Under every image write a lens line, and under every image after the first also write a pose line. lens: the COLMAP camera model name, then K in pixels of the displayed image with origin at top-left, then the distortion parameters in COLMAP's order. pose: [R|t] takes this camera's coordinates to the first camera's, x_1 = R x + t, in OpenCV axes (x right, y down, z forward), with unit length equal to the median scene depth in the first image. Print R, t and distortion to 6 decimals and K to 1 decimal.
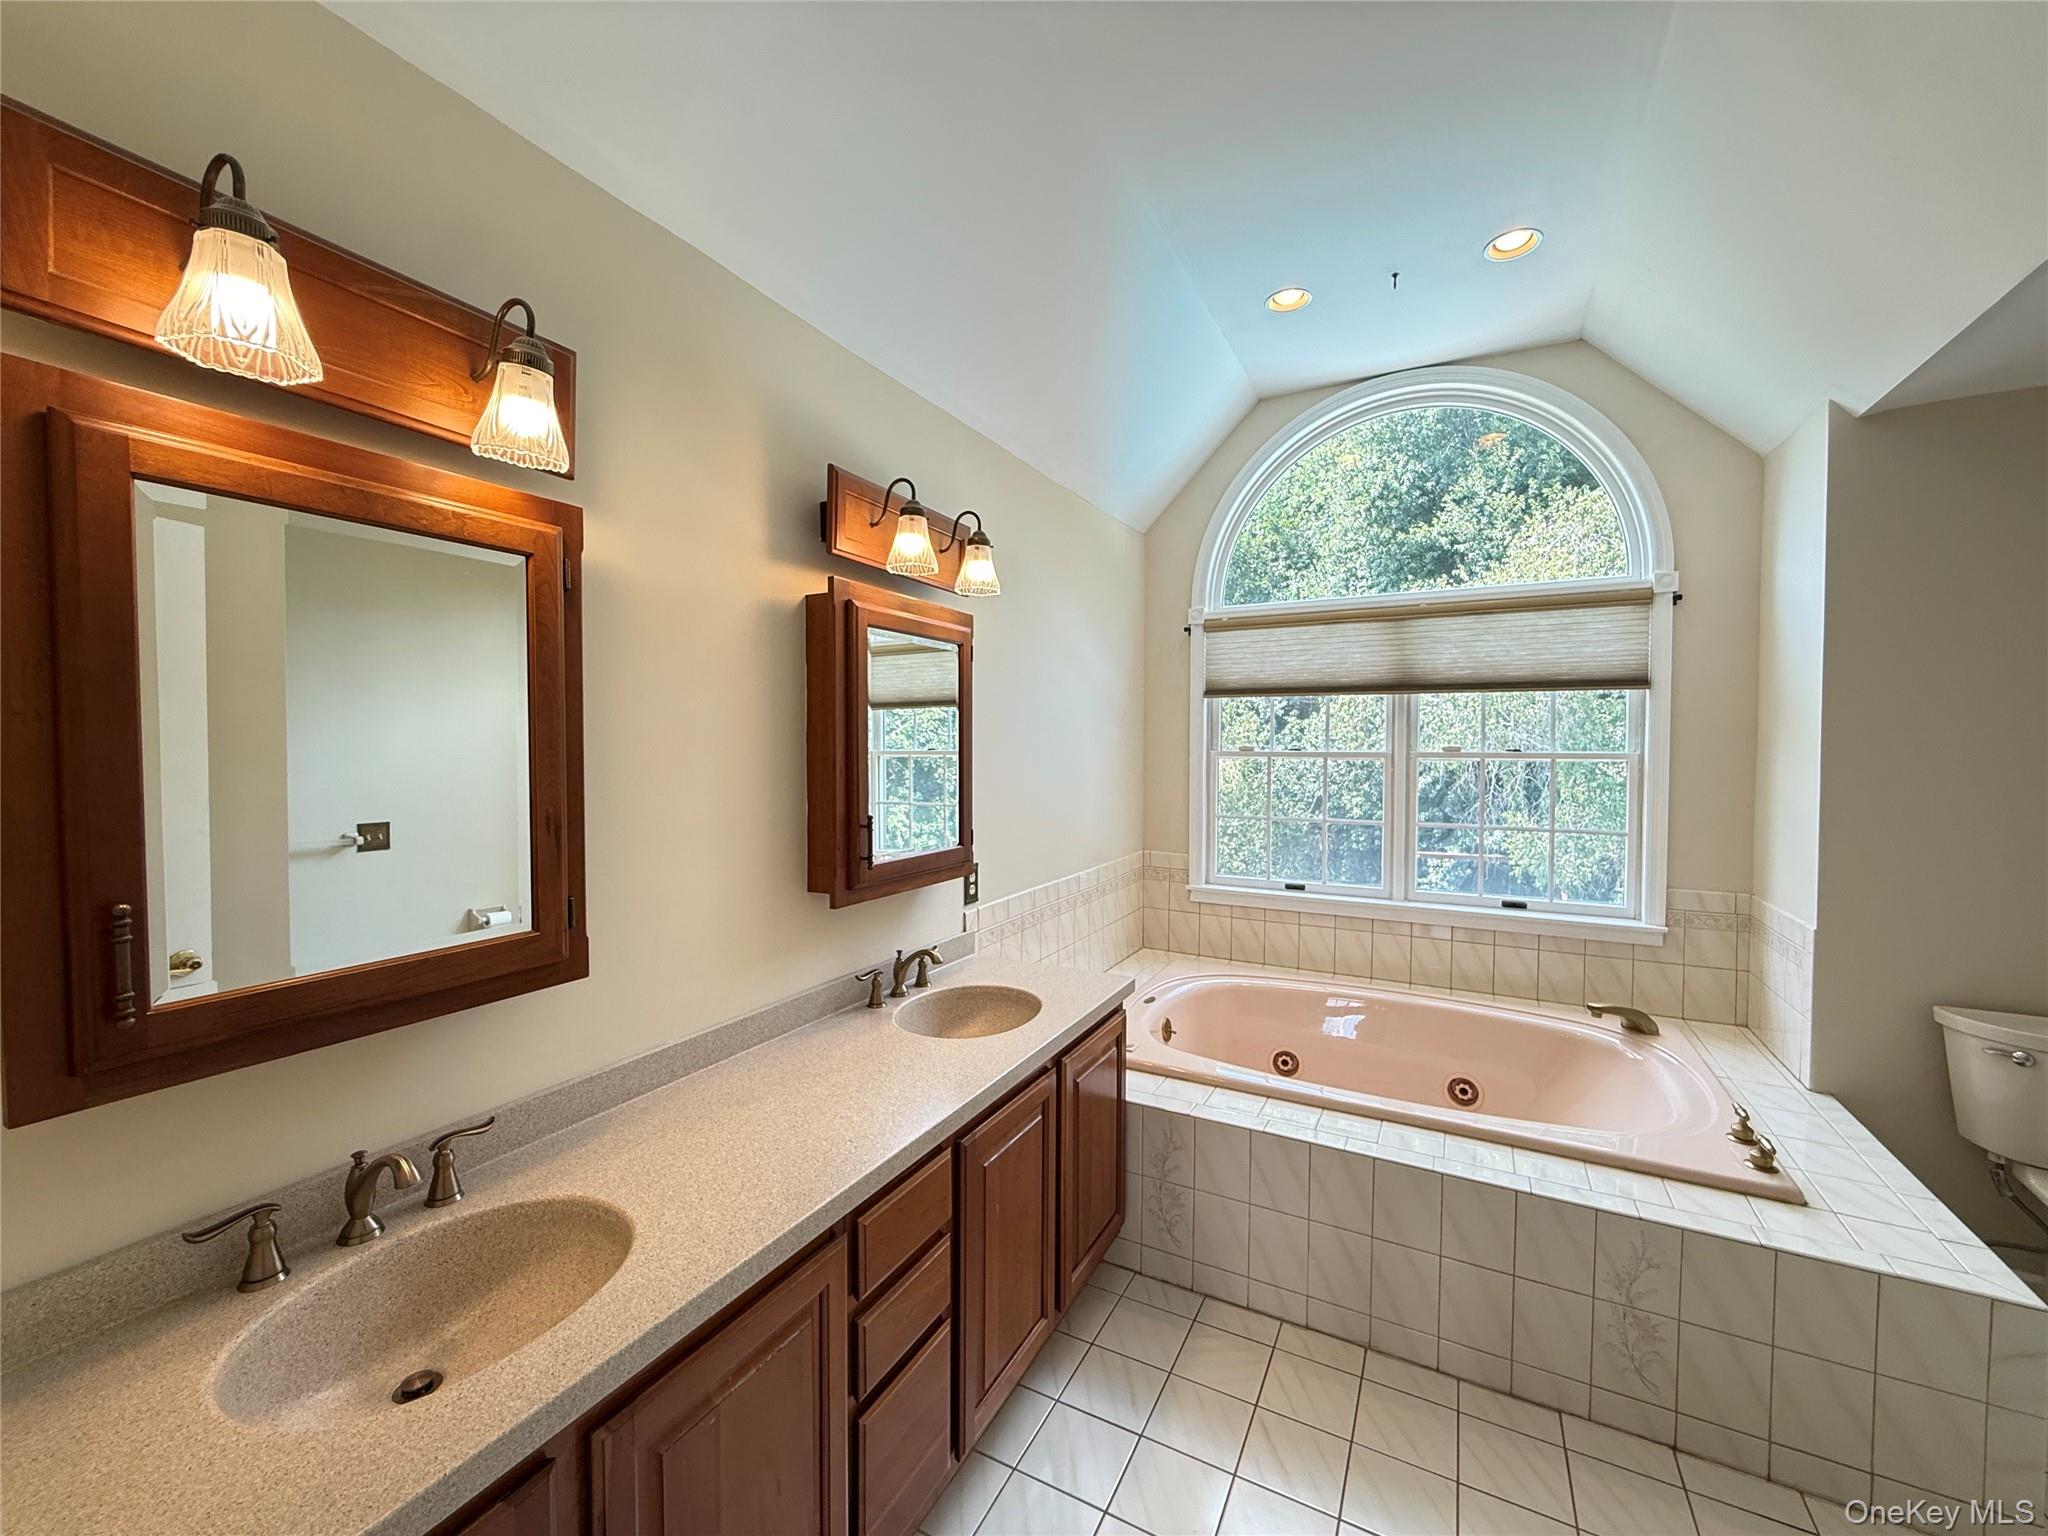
lens RADIAL K [[810.6, 0, 1024.6], [0, 810.6, 767.5], [0, 0, 1]] dist [-0.000297, 0.000260]
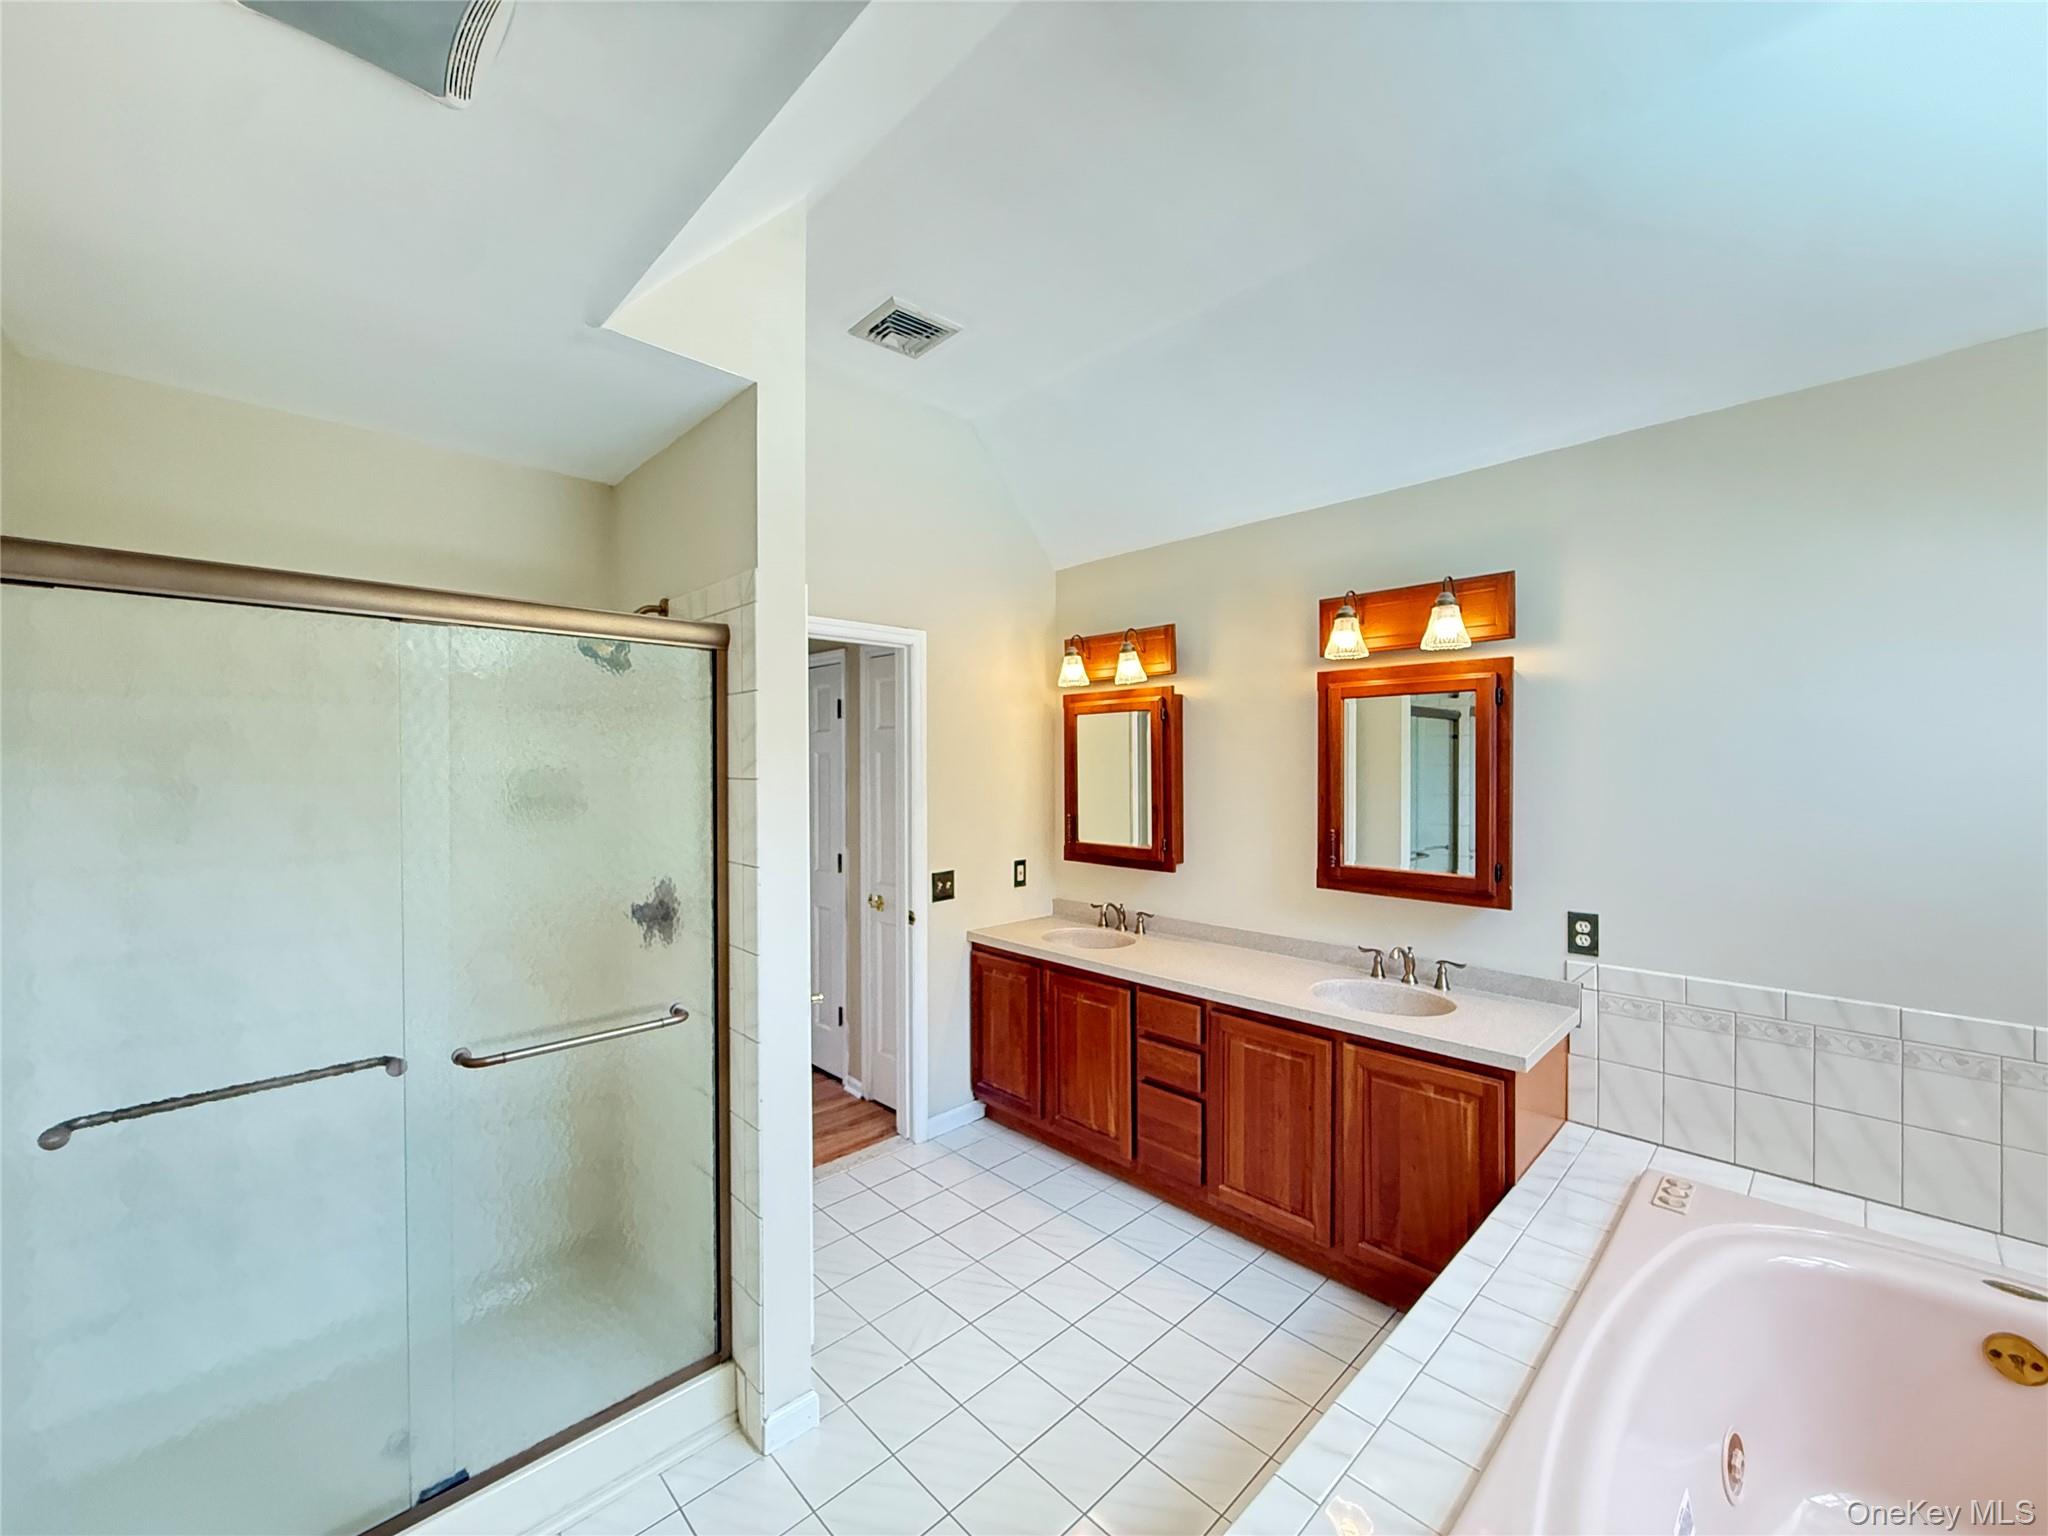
lens RADIAL K [[810.6, 0, 1026.7], [0, 810.6, 770.2], [0, 0, 1]] dist [-0.000297, 0.000260]
pose [[-0.308556, 0.004347, -0.951196, 1.165344], [-0.025036, 0.999606, 0.012689, -0.041819], [0.950877, 0.027729, -0.308325, 0.801111]]
